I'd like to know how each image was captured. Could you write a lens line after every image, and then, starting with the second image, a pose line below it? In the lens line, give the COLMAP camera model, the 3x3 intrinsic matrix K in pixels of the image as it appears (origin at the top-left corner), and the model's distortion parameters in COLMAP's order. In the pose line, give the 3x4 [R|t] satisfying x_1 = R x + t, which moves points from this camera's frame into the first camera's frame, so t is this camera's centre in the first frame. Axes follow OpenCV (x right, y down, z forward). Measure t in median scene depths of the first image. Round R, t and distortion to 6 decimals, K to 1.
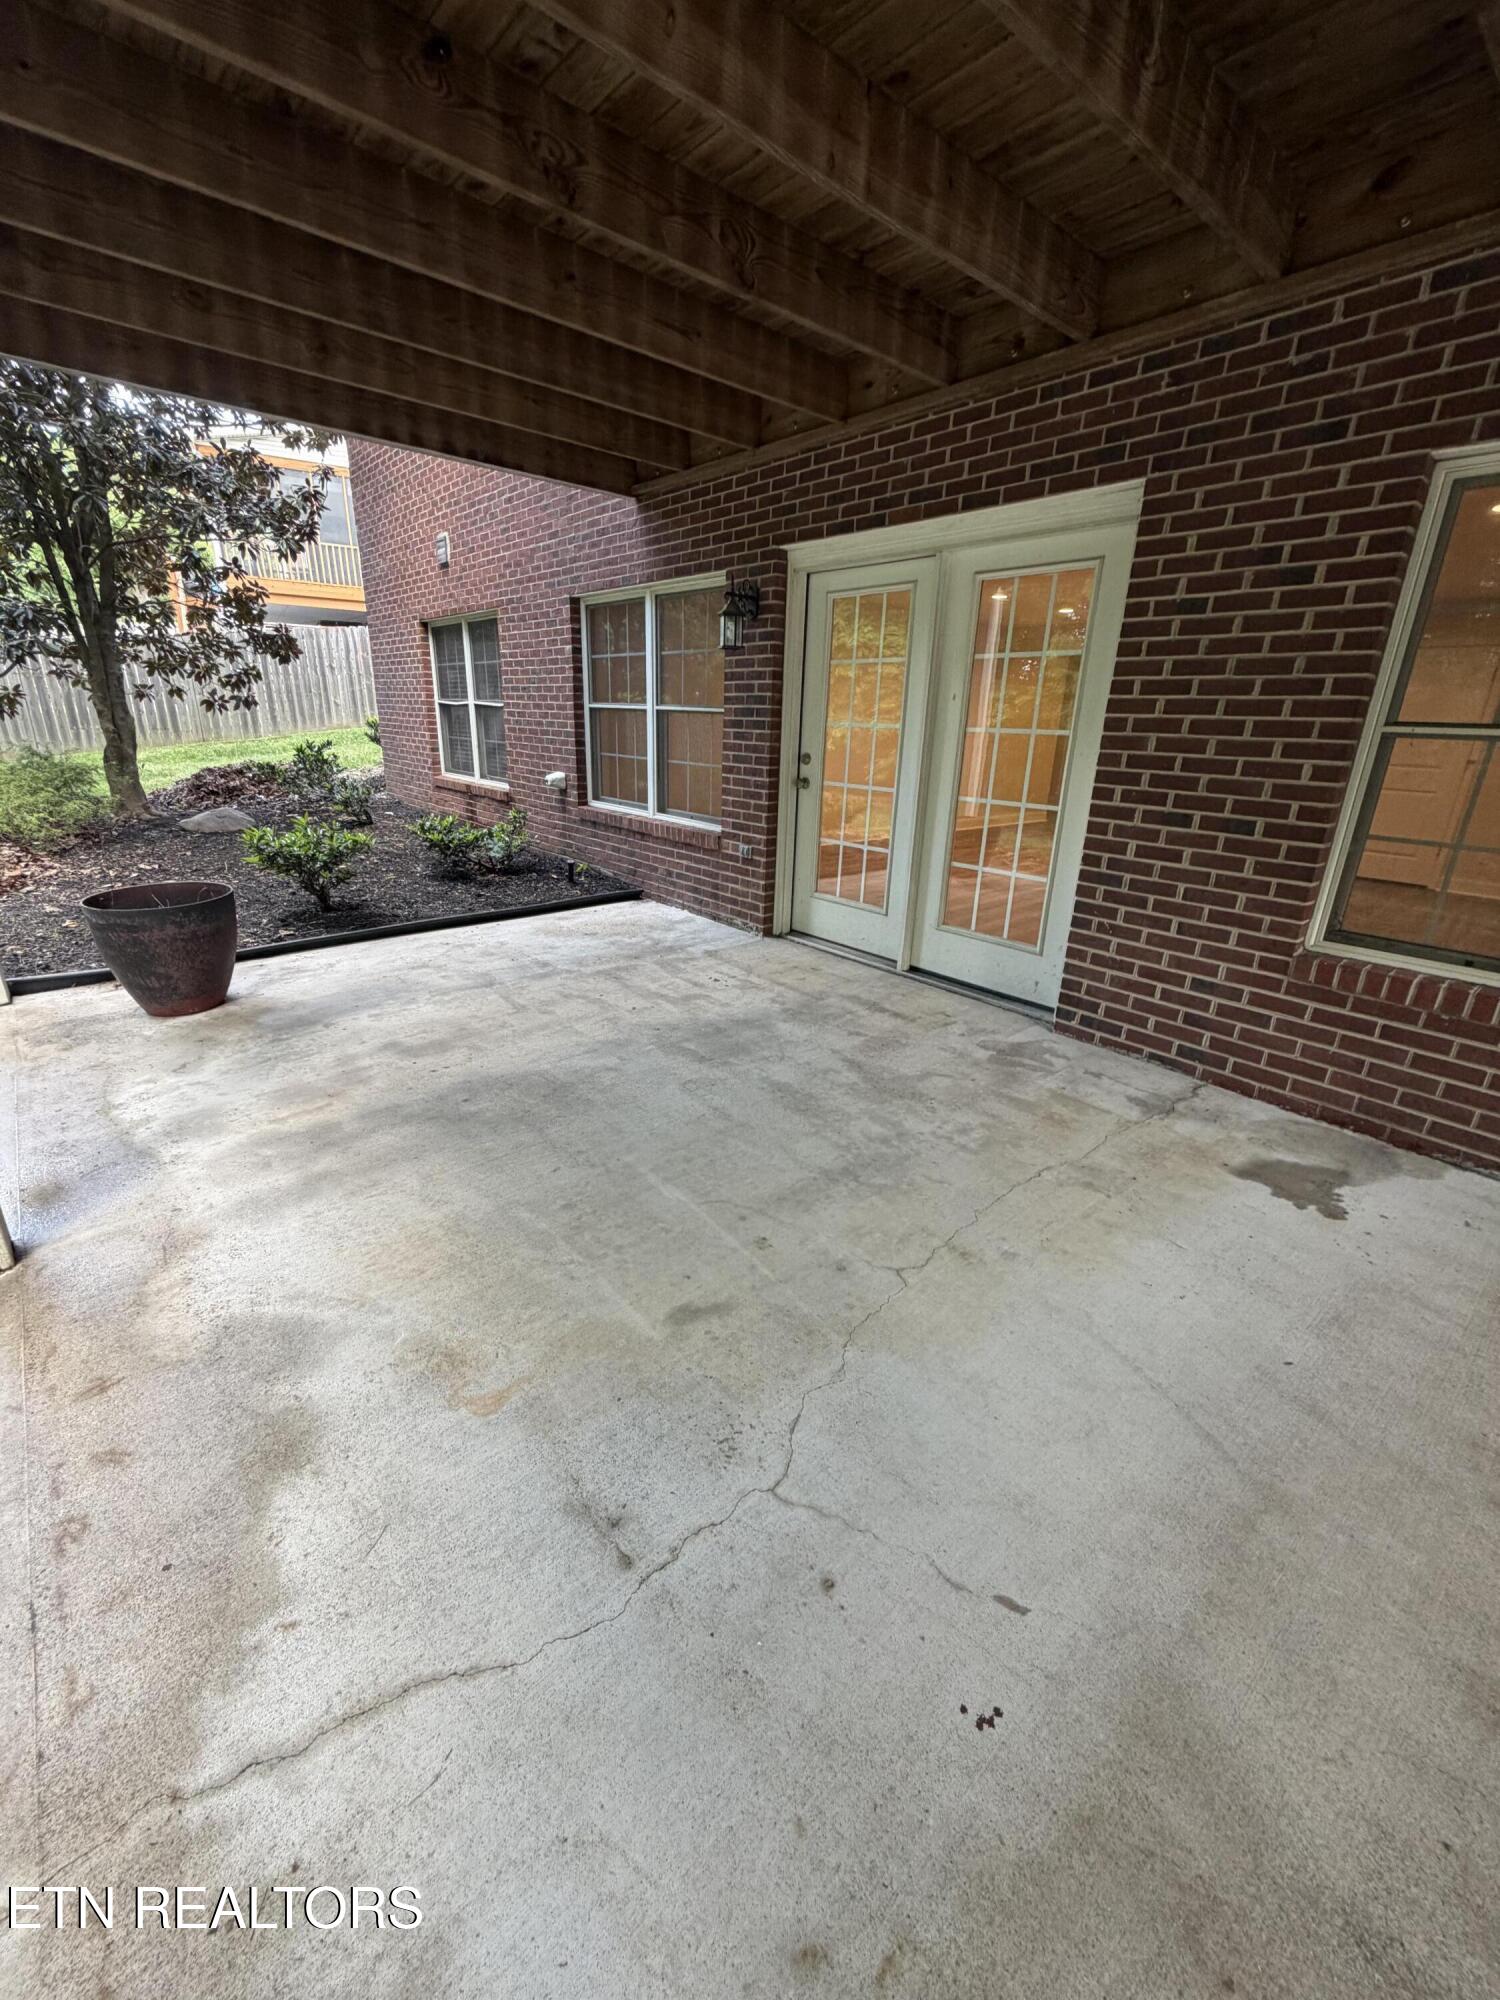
lens RADIAL K [[794.3, 0, 751.0], [0, 794.3, 995.8], [0, 0, 1]] dist [0.000522, 0.000149]
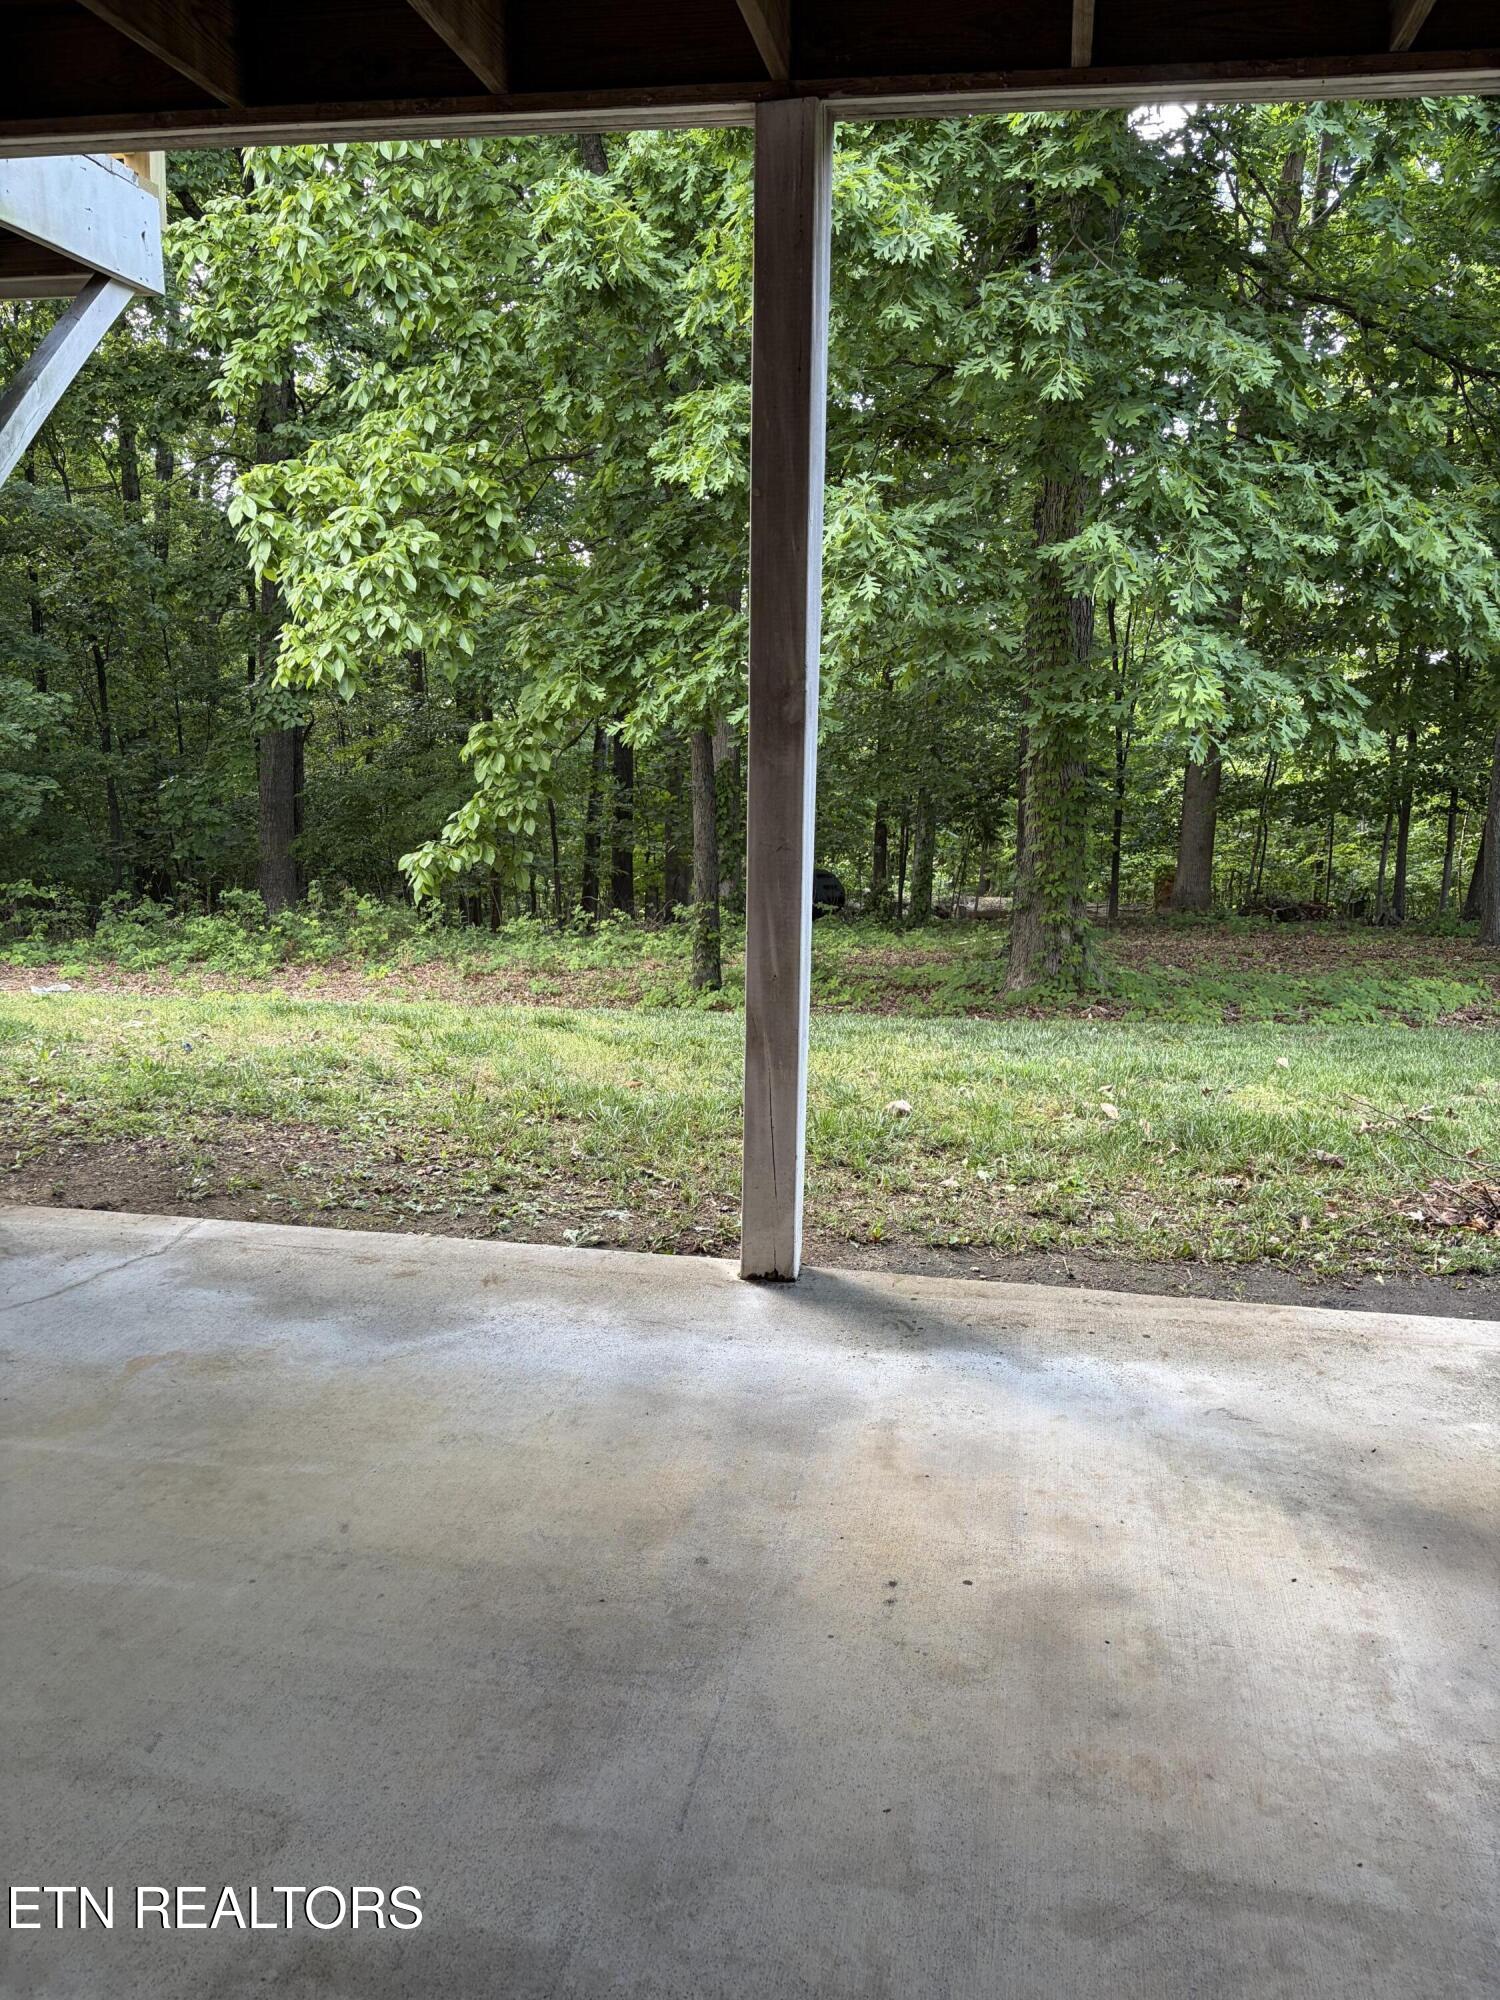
lens RADIAL K [[1511.8, 0, 750.0], [0, 1511.8, 1000.0], [0, 0, 1]] dist [0.055363, -0.006196]
pose [[-0.781050, 0.089509, -0.618020, 0.163379], [-0.242204, 0.868781, 0.431922, -0.643454], [0.575585, 0.487039, -0.656882, 1.712623]]
